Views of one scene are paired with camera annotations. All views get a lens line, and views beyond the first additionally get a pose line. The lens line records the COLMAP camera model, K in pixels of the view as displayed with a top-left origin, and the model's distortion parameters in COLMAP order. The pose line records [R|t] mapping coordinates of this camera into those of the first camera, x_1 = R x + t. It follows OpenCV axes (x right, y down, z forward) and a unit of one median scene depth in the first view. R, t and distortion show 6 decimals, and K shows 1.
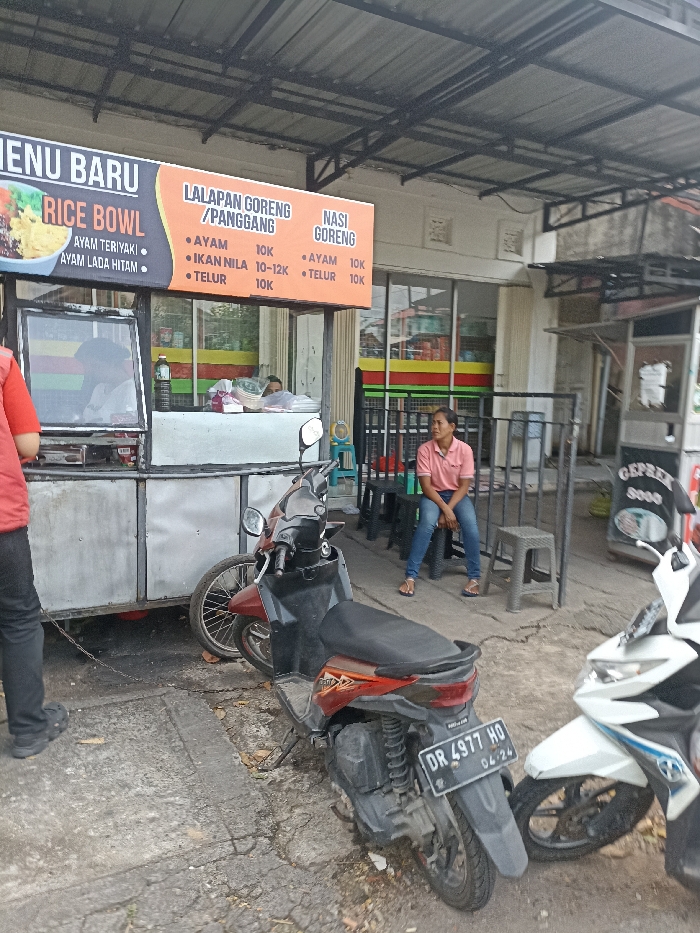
lens RADIAL K [[701.3, 0, 347.1], [0, 701.3, 464.8], [0, 0, 1]] dist [0.026627, -0.007292]
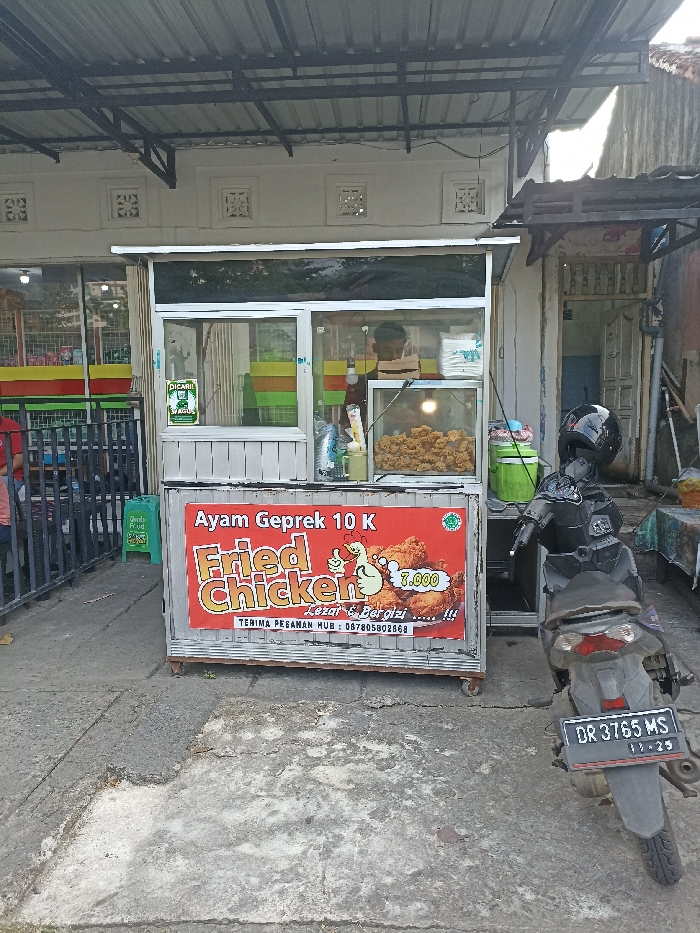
lens RADIAL K [[701.3, 0, 347.7], [0, 701.3, 469.8], [0, 0, 1]] dist [0.026627, -0.007292]
pose [[0.841288, 0.023633, -0.540071, 0.597925], [-0.028703, 0.999588, -0.000969, -0.021929], [0.539825, 0.016317, 0.841619, 0.326994]]
